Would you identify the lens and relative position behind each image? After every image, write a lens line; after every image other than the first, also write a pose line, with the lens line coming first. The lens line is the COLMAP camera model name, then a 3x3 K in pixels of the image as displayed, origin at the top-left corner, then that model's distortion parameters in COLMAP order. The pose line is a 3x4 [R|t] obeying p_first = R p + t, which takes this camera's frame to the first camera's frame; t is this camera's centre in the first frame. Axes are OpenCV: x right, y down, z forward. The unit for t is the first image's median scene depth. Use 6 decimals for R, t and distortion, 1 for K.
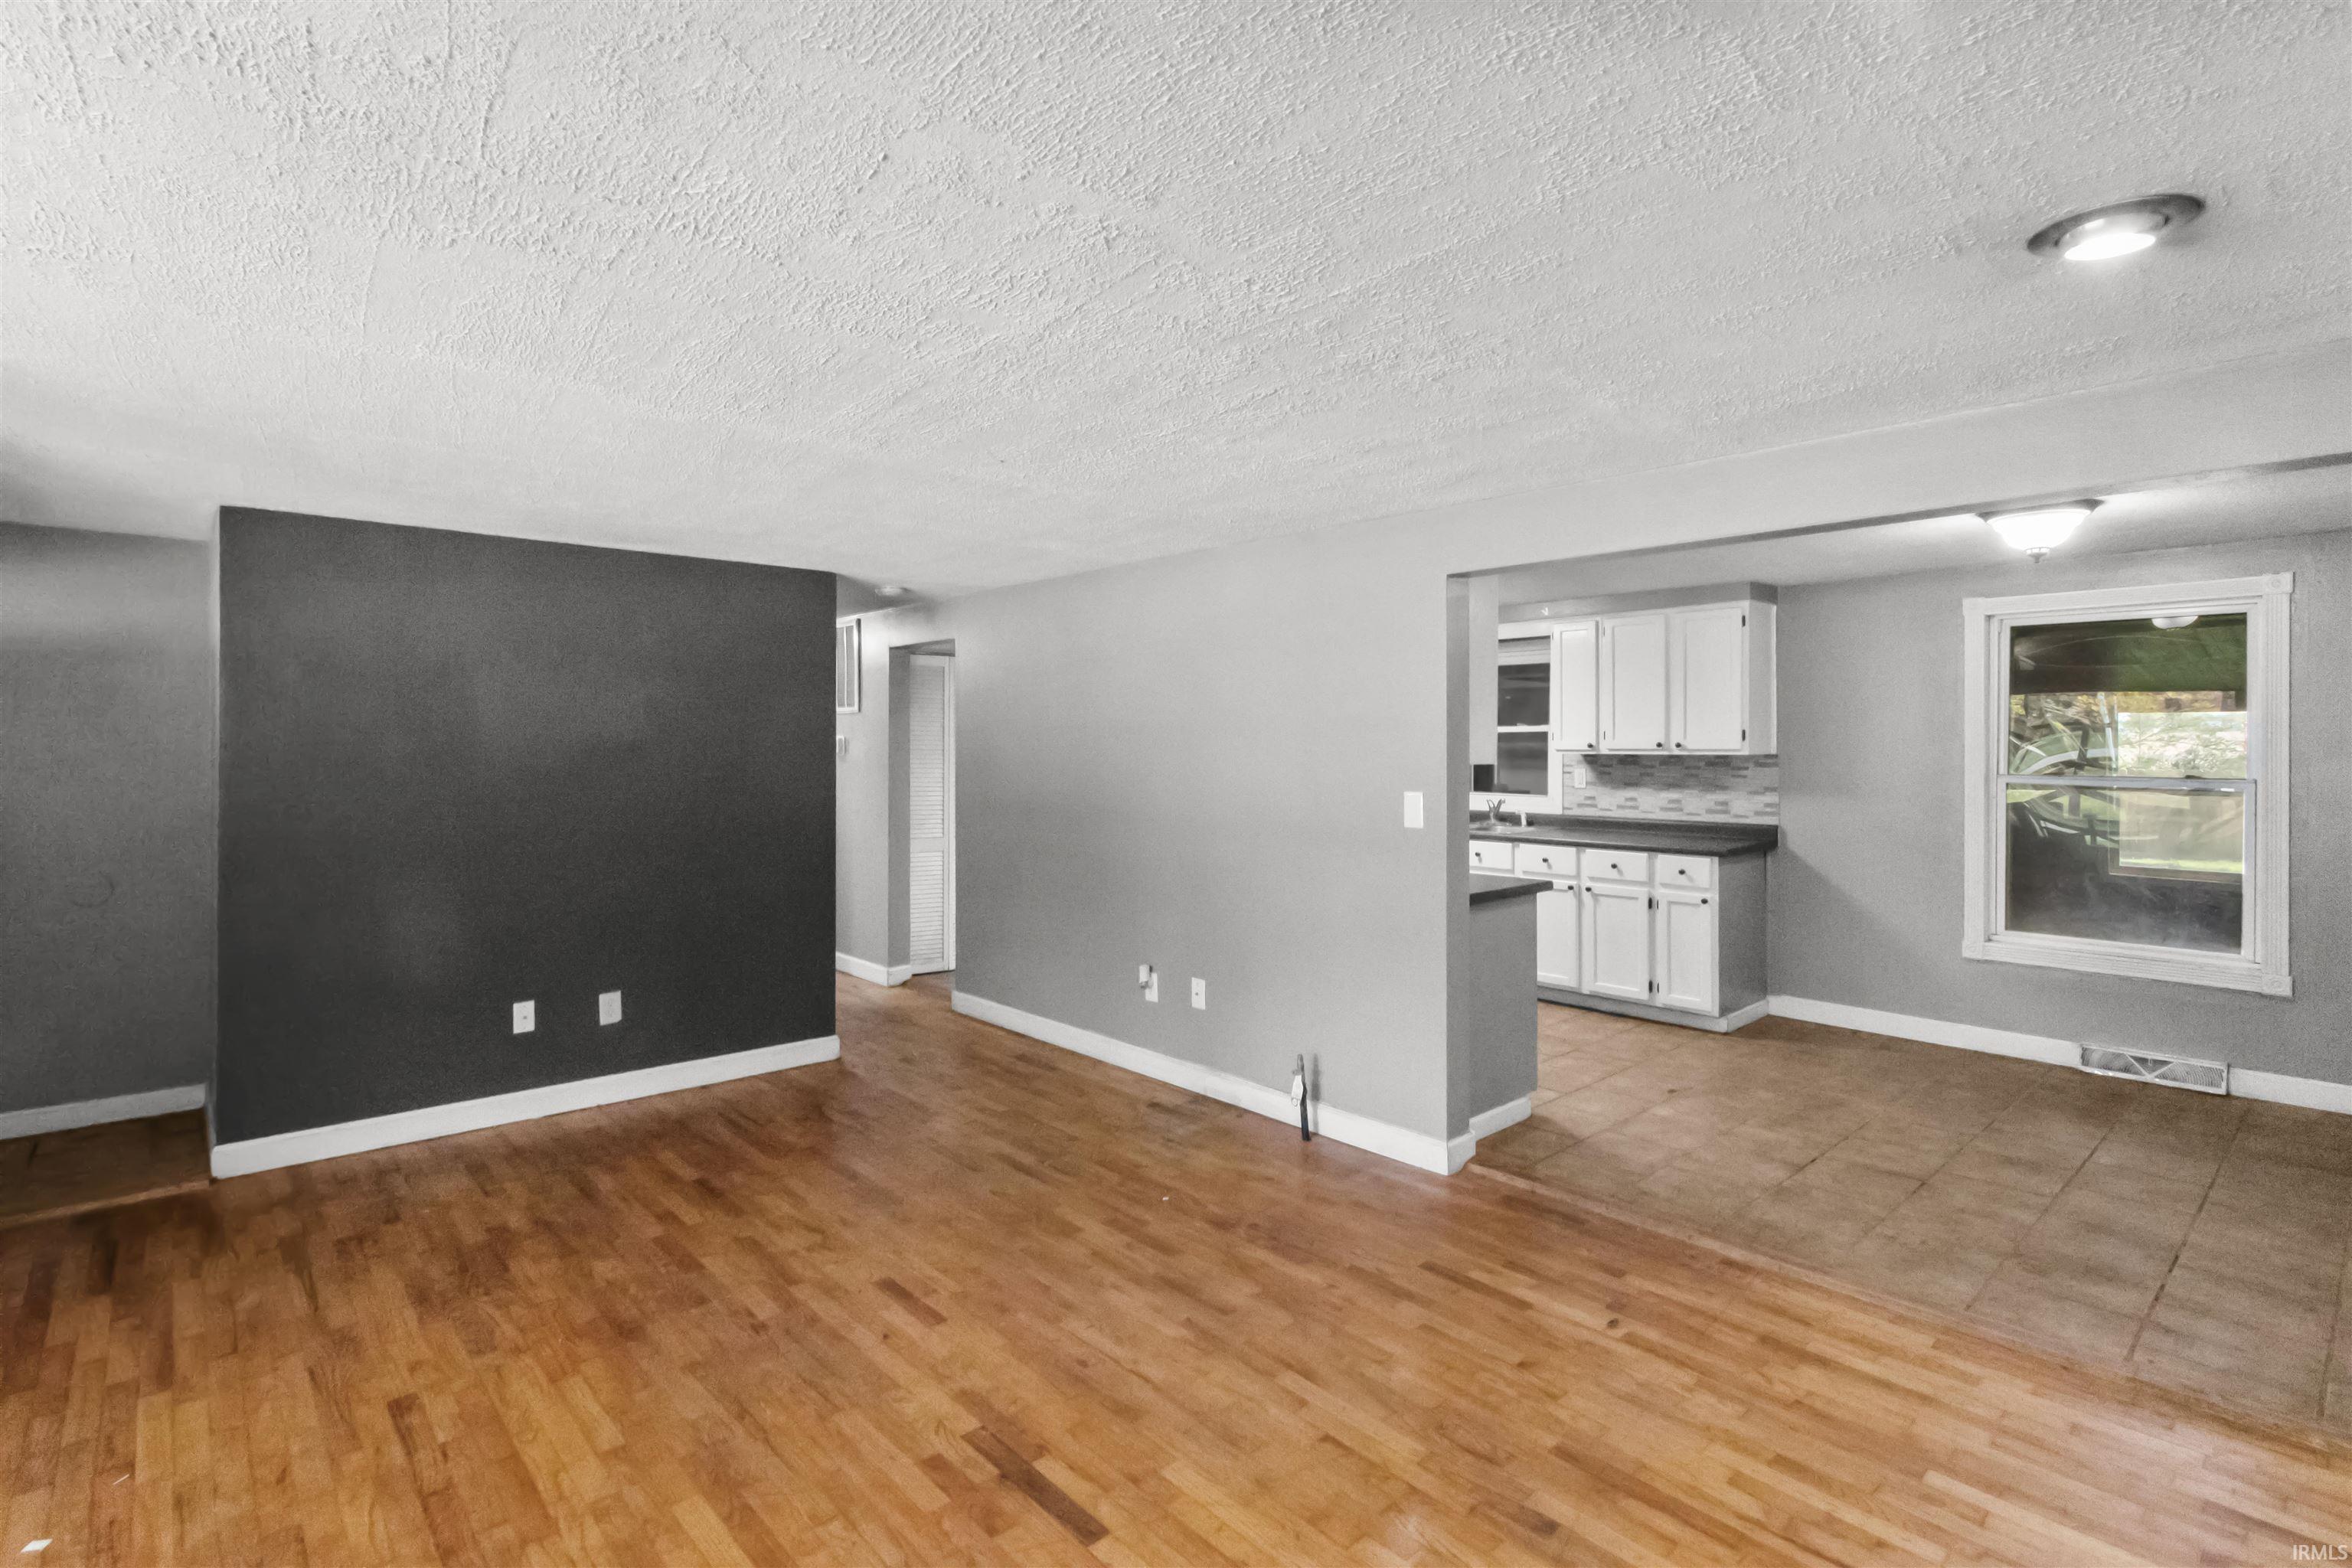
lens RADIAL K [[1123.8, 0, 1173.7], [0, 1123.8, 760.8], [0, 0, 1]] dist [-0.001206, 0.001526]
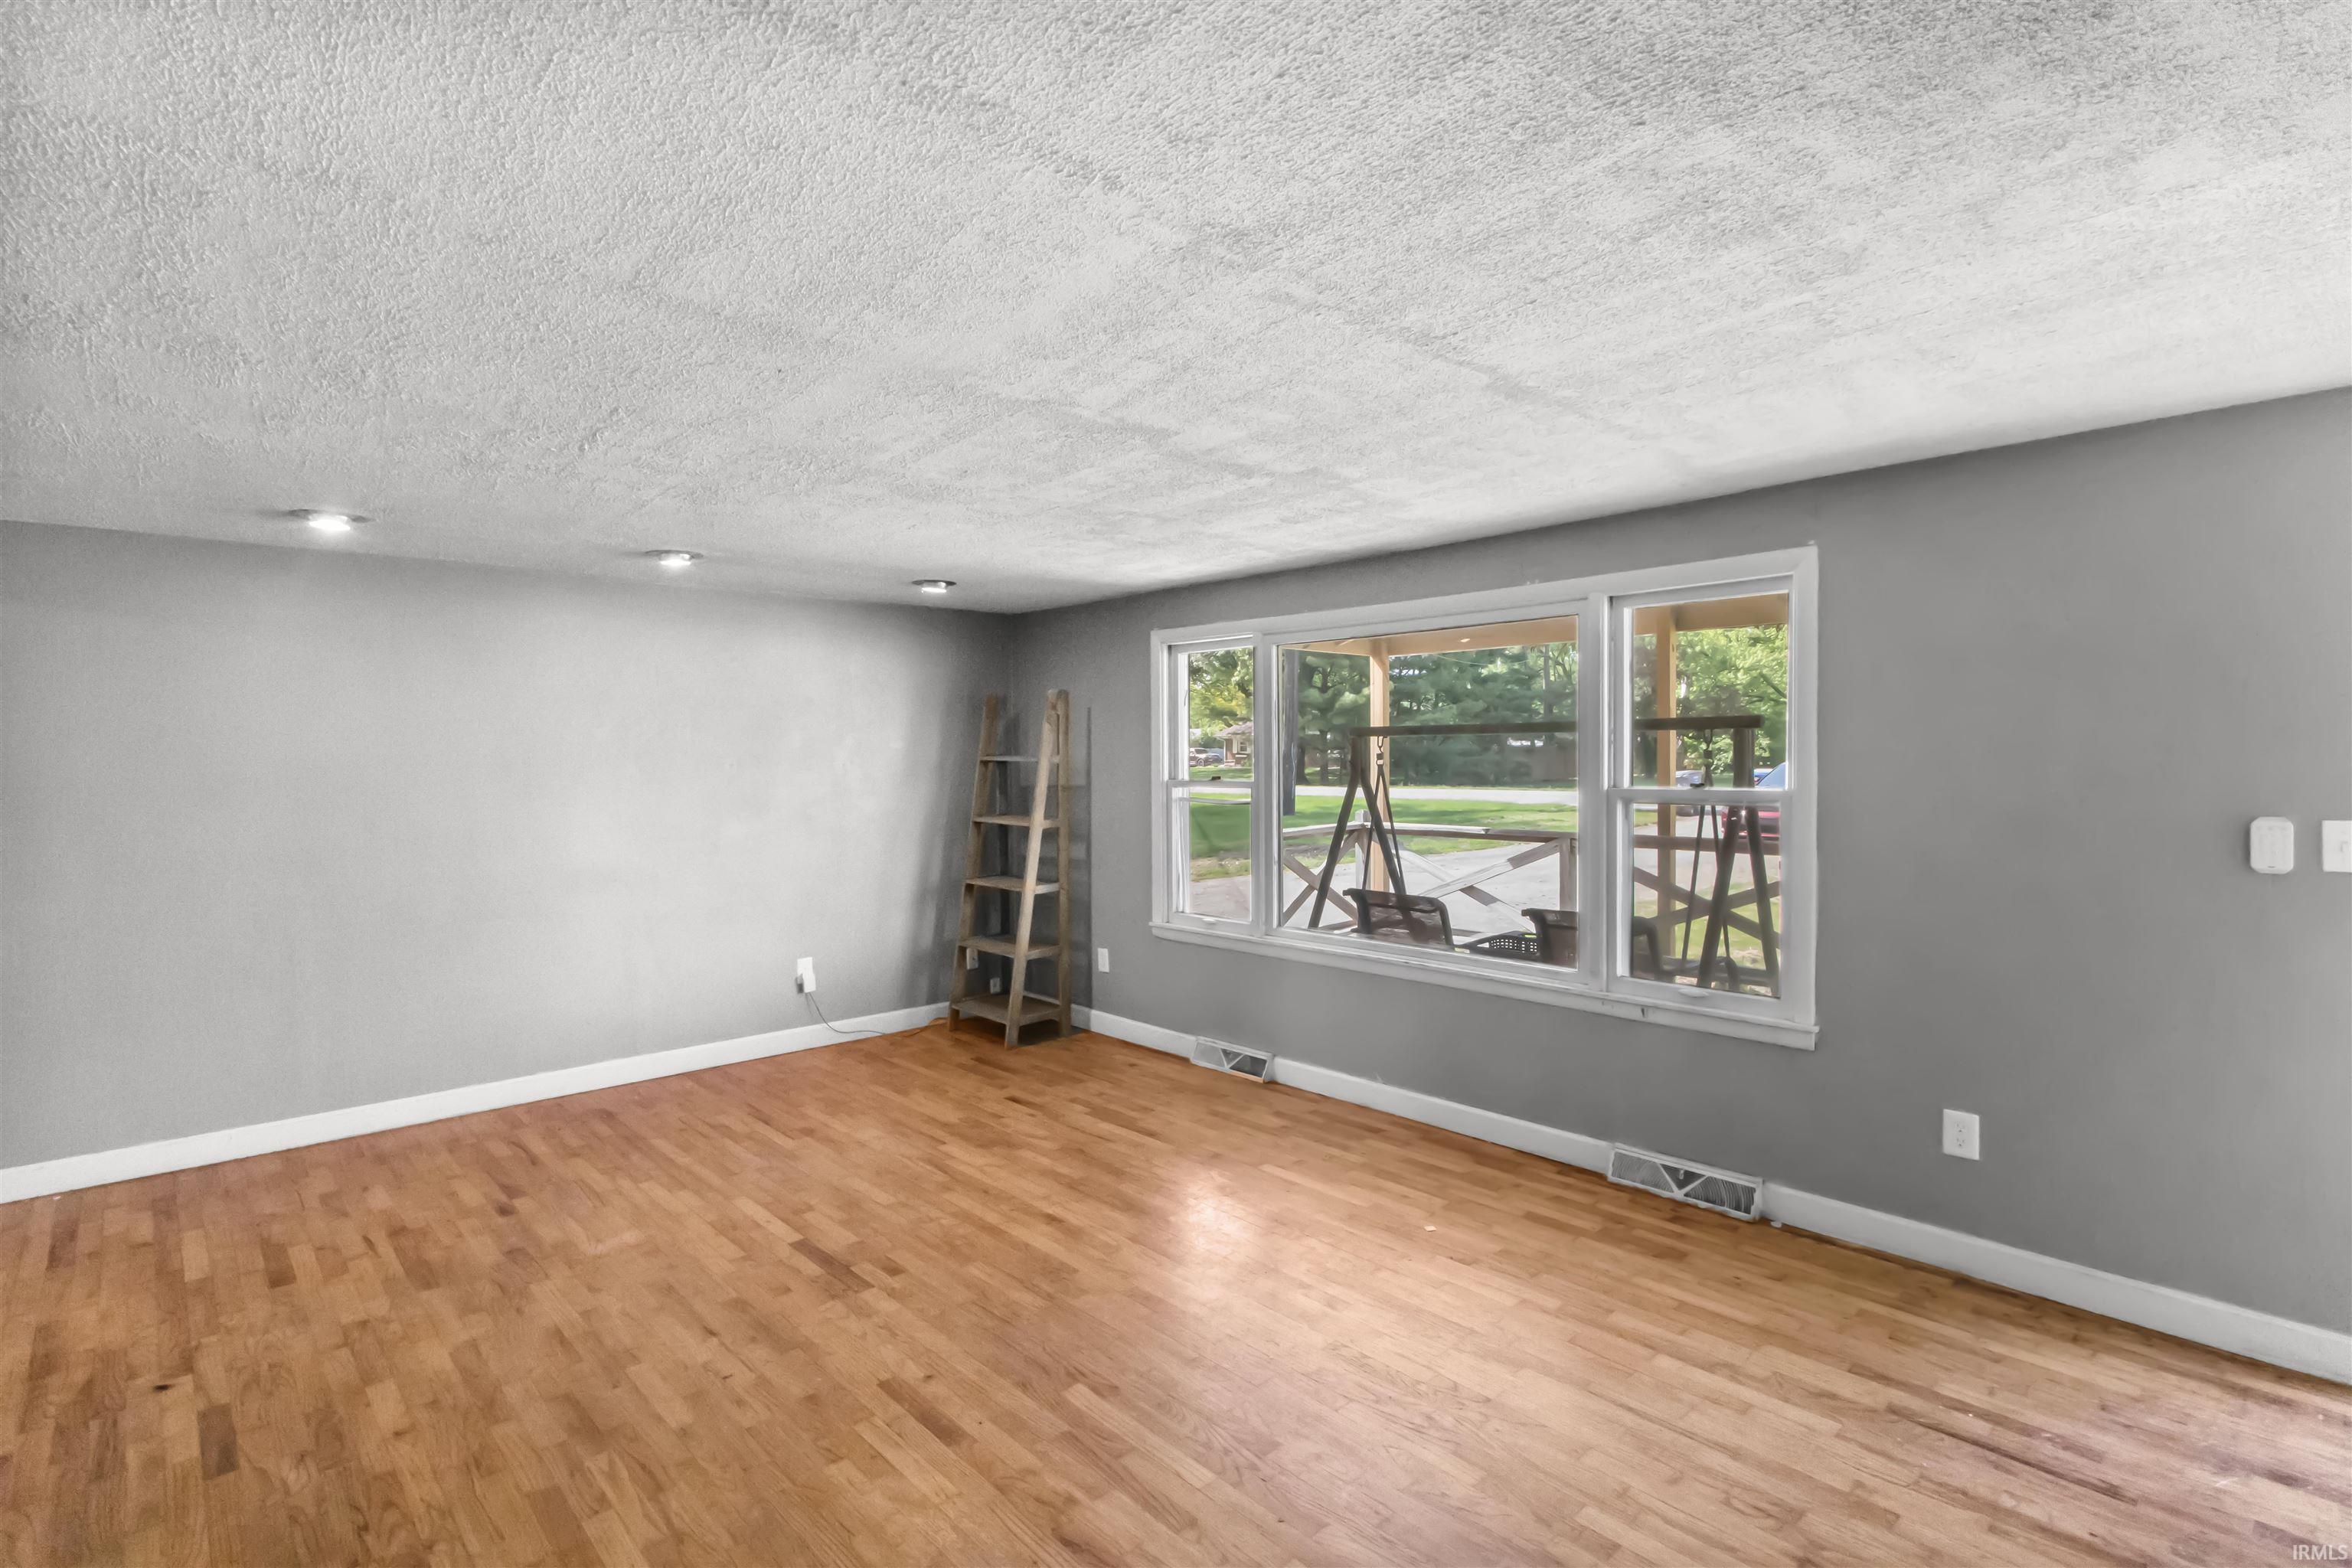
lens RADIAL K [[1123.8, 0, 1163.2], [0, 1123.8, 789.0], [0, 0, 1]] dist [-0.001206, 0.001526]
pose [[-0.999911, 0.009341, -0.009514, -0.378864], [0.008849, 0.998688, 0.050440, -0.030780], [0.009973, 0.050352, -0.998682, 1.666776]]
